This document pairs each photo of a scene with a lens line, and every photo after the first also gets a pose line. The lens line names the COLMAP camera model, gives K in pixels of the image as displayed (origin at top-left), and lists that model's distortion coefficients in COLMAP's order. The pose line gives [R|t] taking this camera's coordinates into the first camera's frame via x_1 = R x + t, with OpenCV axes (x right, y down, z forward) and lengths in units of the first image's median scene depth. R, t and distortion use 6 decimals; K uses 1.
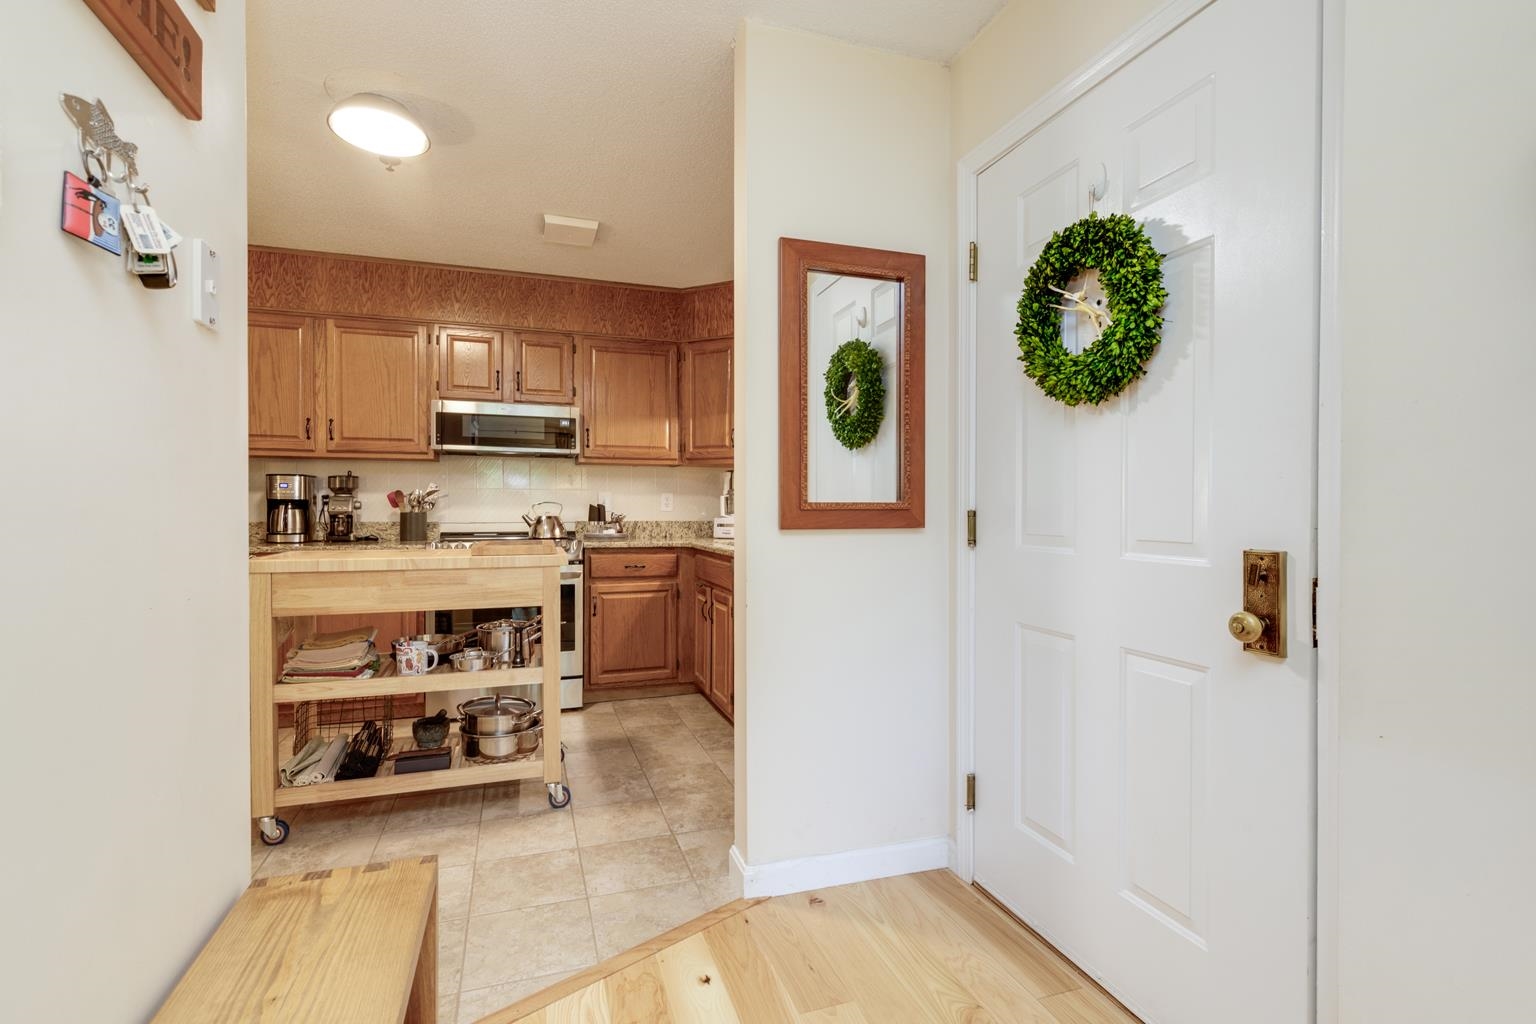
lens RADIAL K [[691.9, 0, 773.6], [0, 691.9, 513.6], [0, 0, 1]] dist [0.000932, -0.000075]
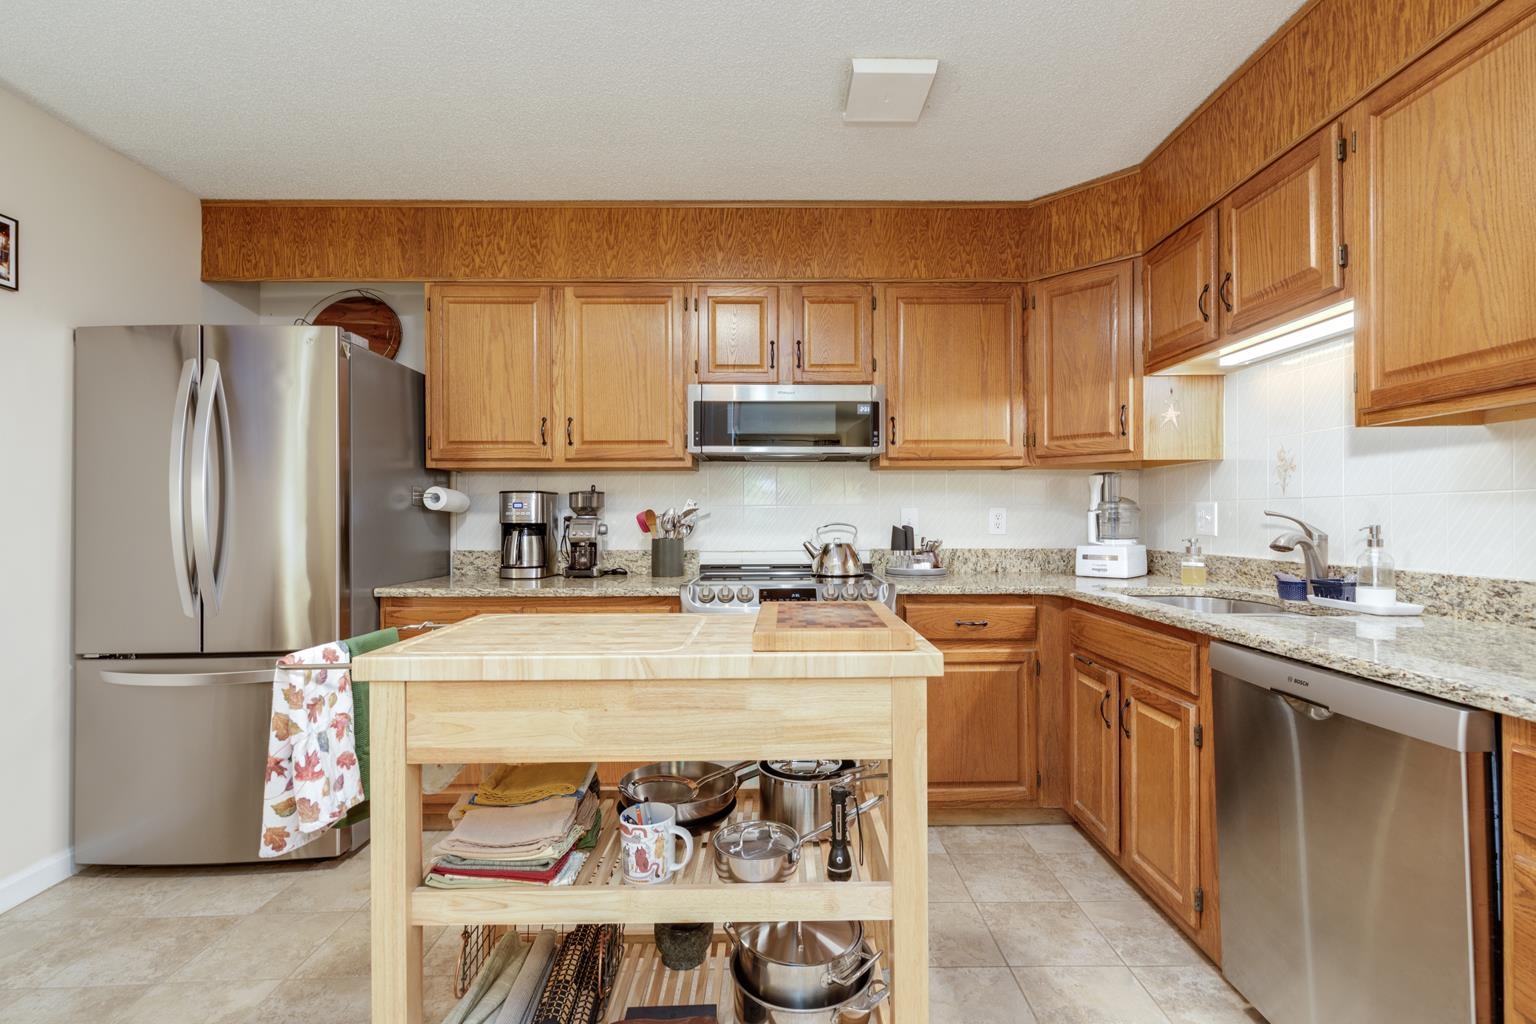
lens RADIAL K [[691.9, 0, 773.6], [0, 691.9, 513.6], [0, 0, 1]] dist [0.000932, -0.000075]
pose [[0.940849, -0.006550, -0.338763, -0.158968], [0.002137, 0.999908, -0.013399, -0.018807], [0.338819, 0.011883, 0.940776, 0.335556]]
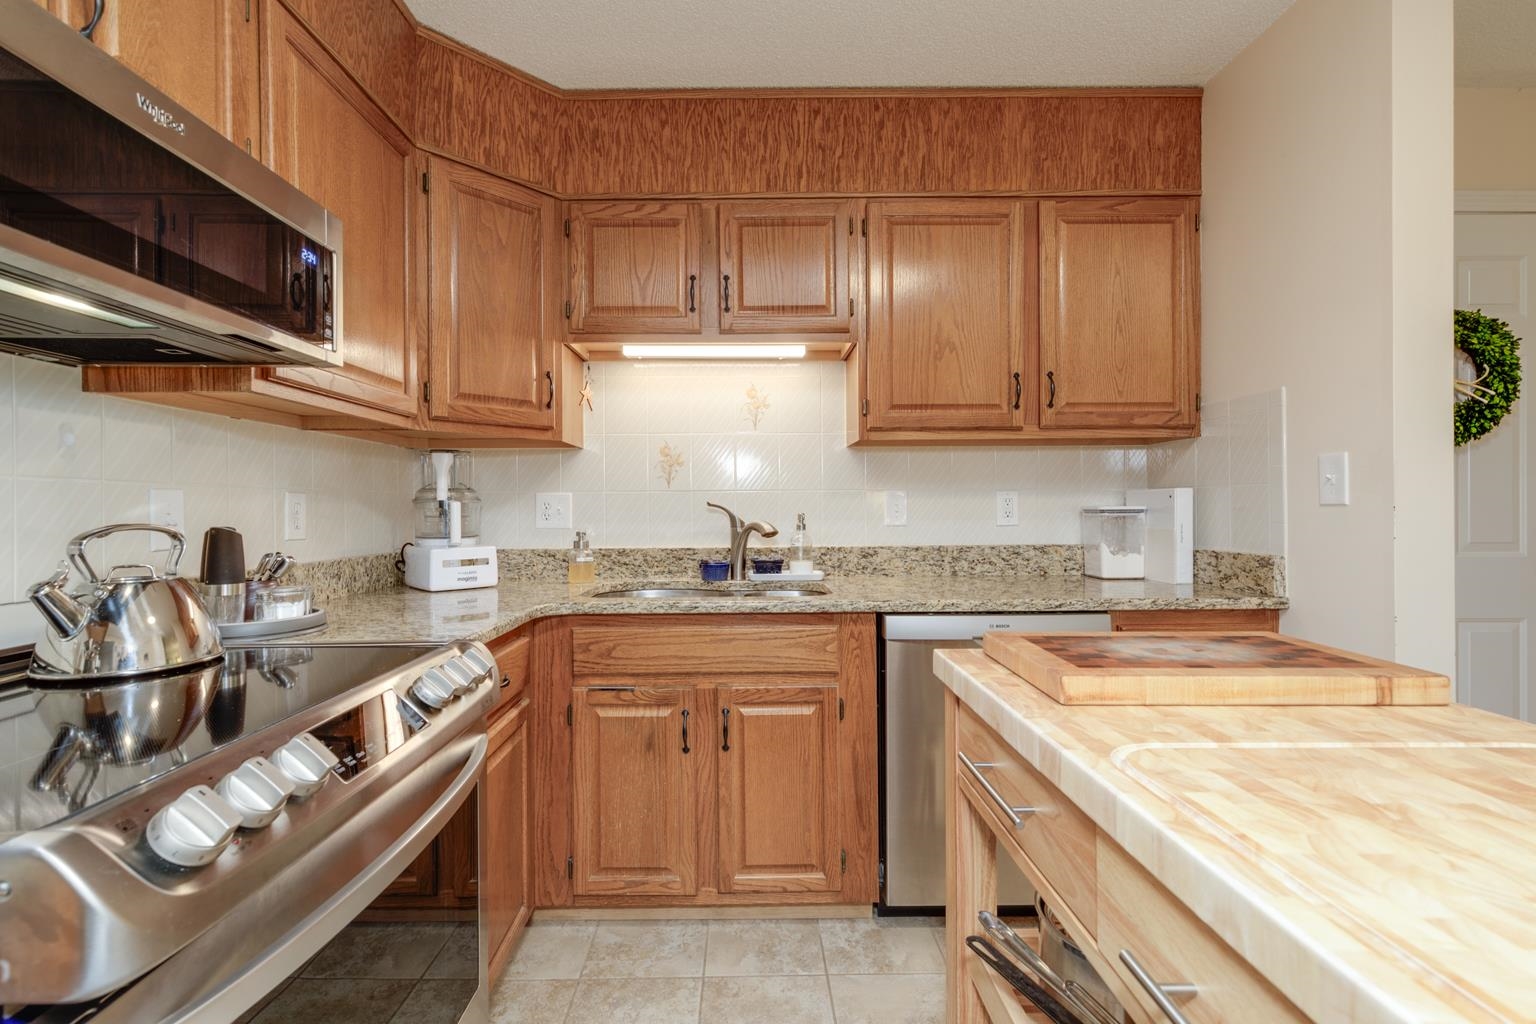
lens RADIAL K [[671.0, 0, 768.0], [0, 671.0, 512.0], [0, 0, 1]] dist [0.001061, 0.000029]
pose [[0.342376, -0.008437, 0.939525, -0.515656], [0.014192, 0.999892, 0.003808, -0.020589], [-0.939456, 0.012030, 0.342459, 0.746086]]
